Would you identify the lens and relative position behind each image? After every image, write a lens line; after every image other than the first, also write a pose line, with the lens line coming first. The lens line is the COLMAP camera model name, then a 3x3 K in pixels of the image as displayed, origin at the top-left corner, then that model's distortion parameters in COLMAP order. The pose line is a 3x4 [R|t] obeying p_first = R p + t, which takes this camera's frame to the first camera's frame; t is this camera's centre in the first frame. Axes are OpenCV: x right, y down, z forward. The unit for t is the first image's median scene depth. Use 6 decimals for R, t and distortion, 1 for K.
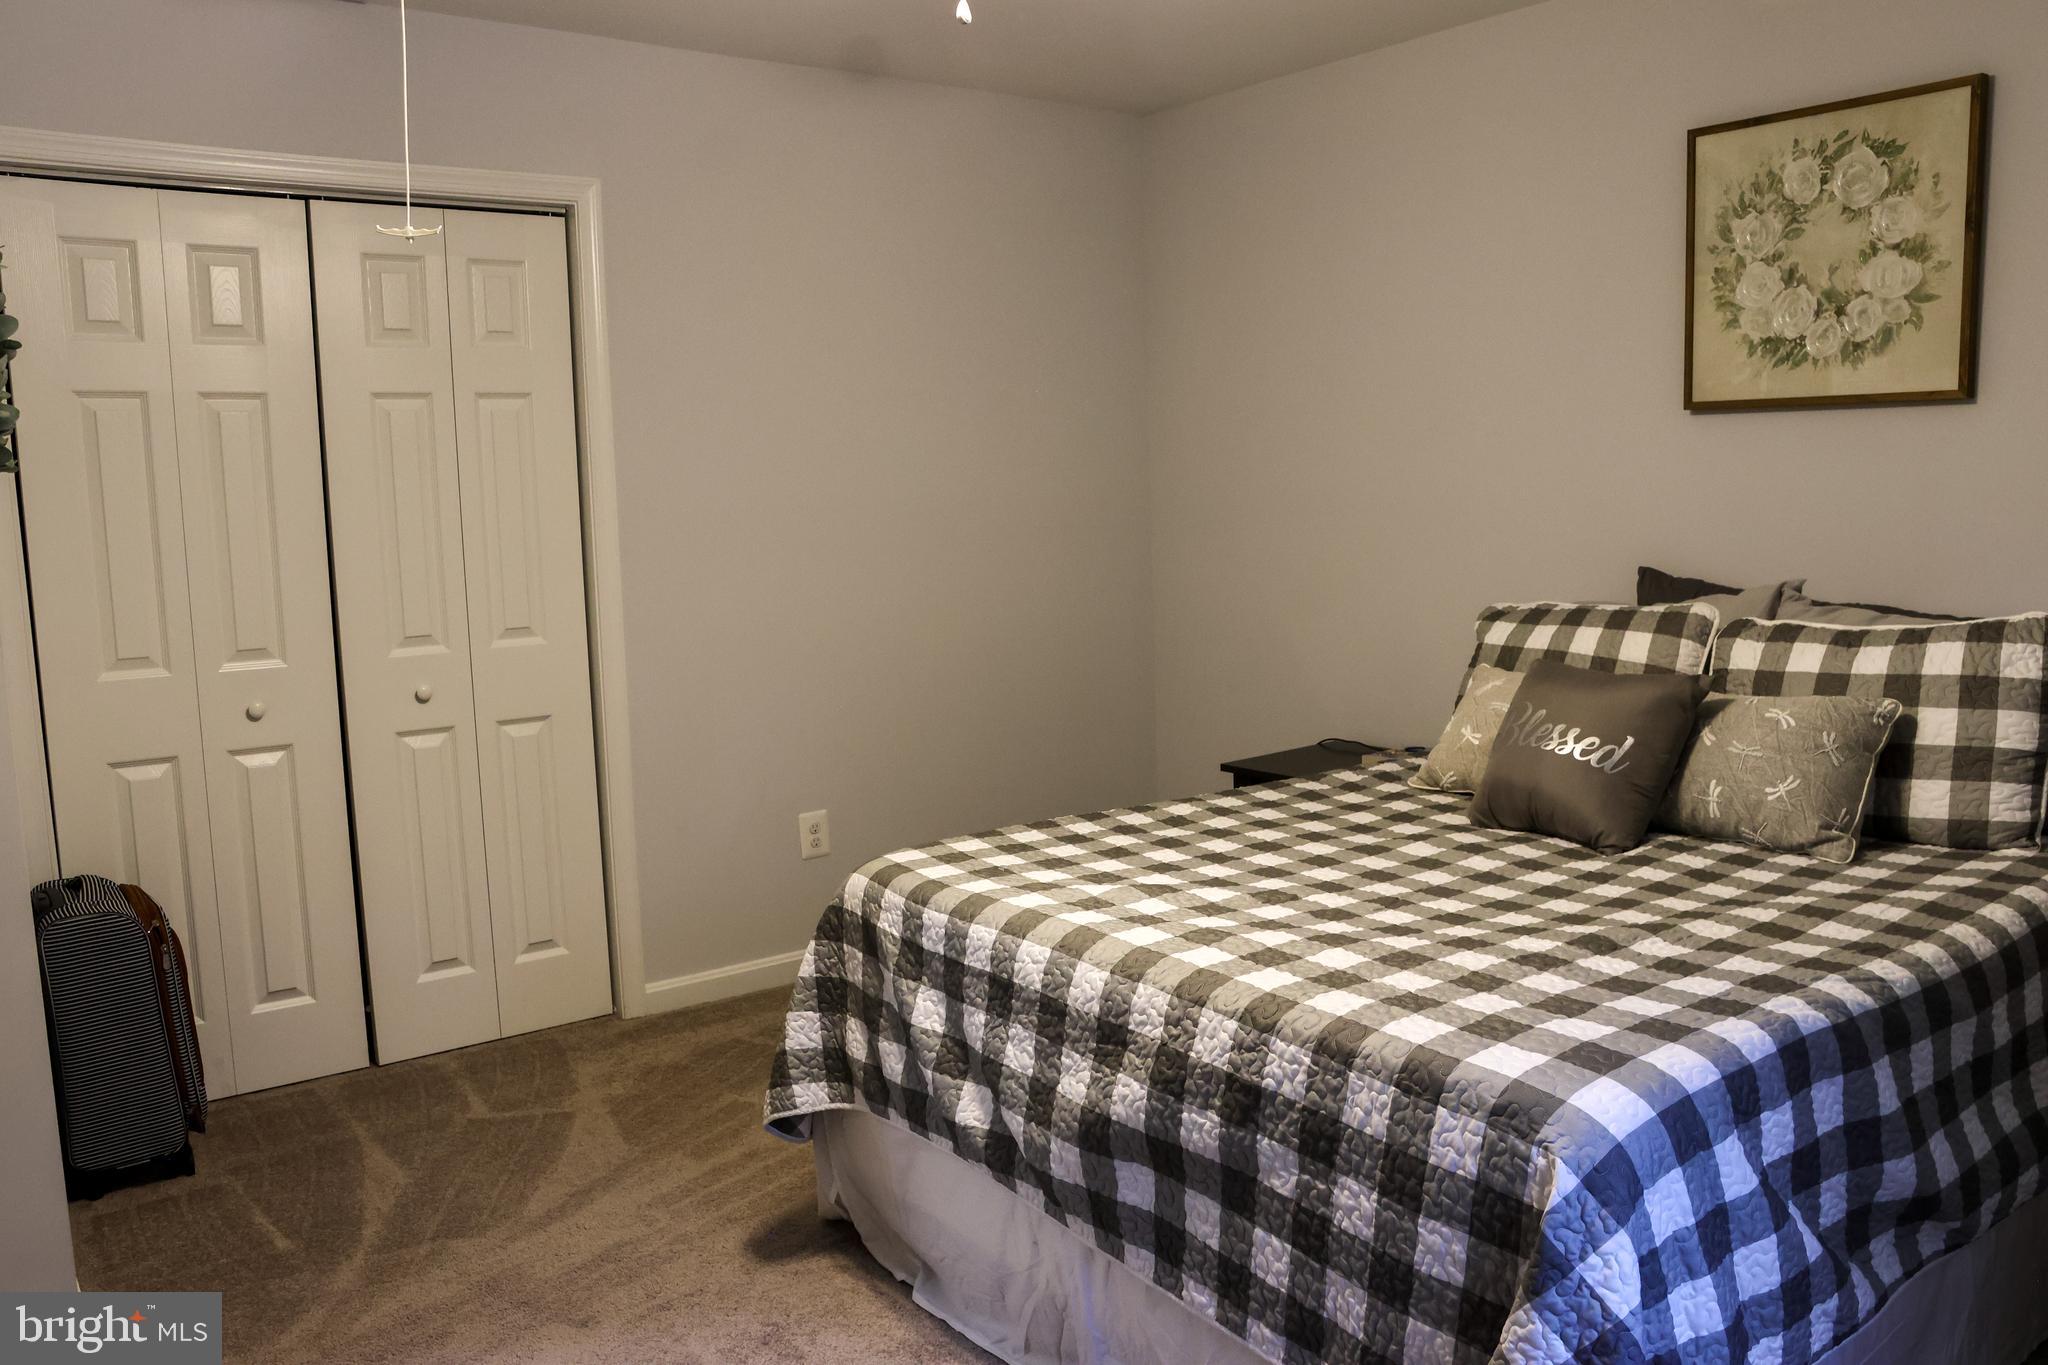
lens RADIAL K [[1626.9, 0, 1058.3], [0, 1626.9, 692.7], [0, 0, 1]] dist [-0.121264, 0.112405]
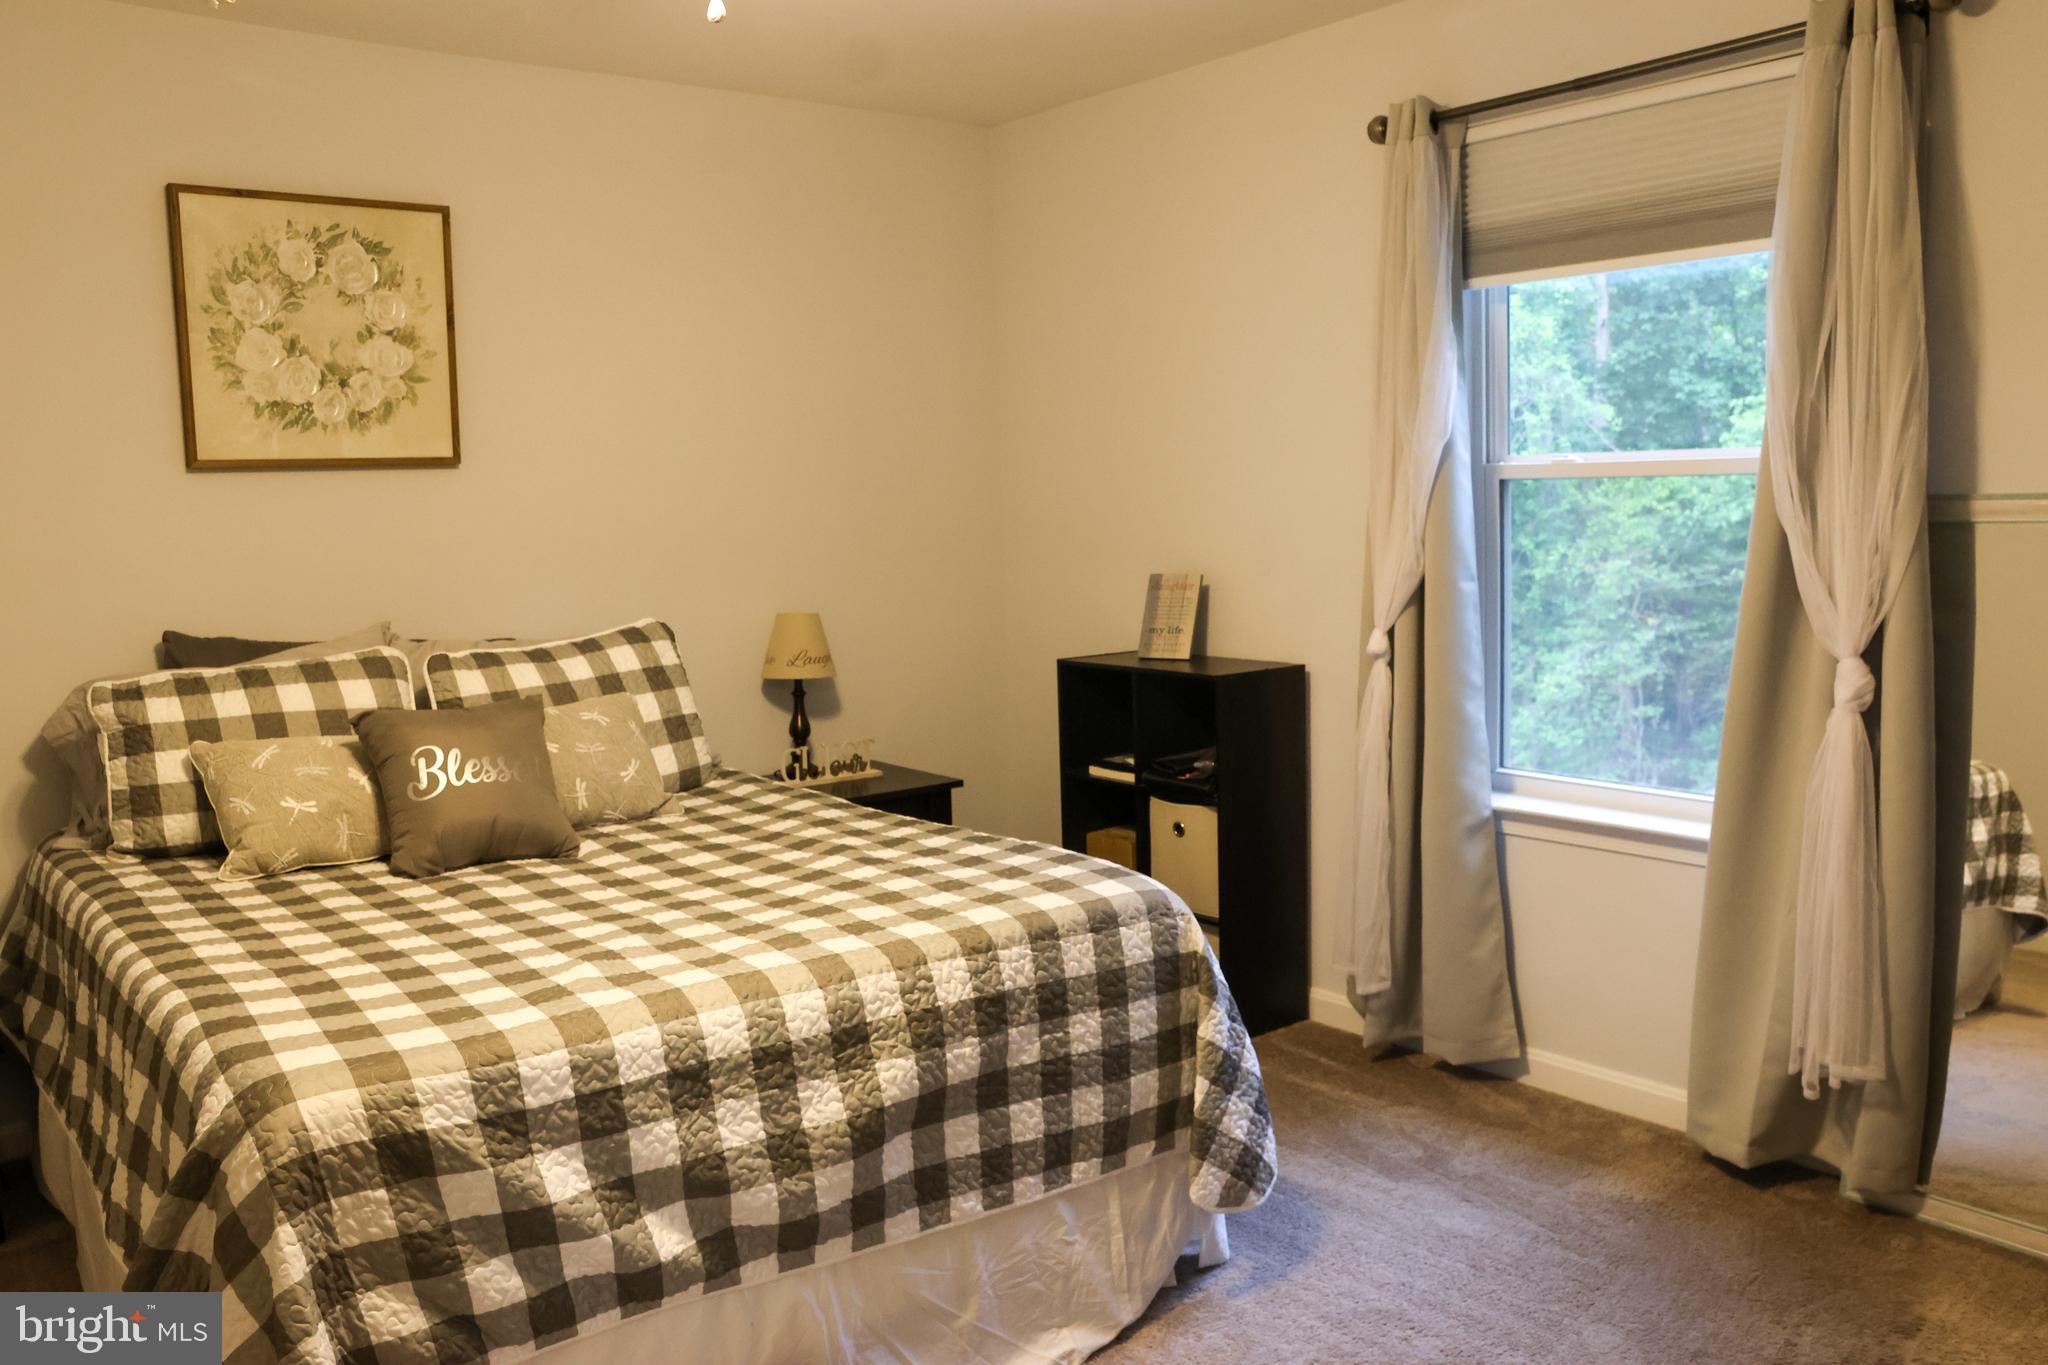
lens RADIAL K [[1626.9, 0, 1025.8], [0, 1626.9, 686.3], [0, 0, 1]] dist [-0.121264, 0.112405]
pose [[-0.029055, -0.093832, 0.995164, -0.672595], [0.157067, 0.982788, 0.097251, -0.065806], [-0.987161, 0.159133, -0.013817, 0.587228]]
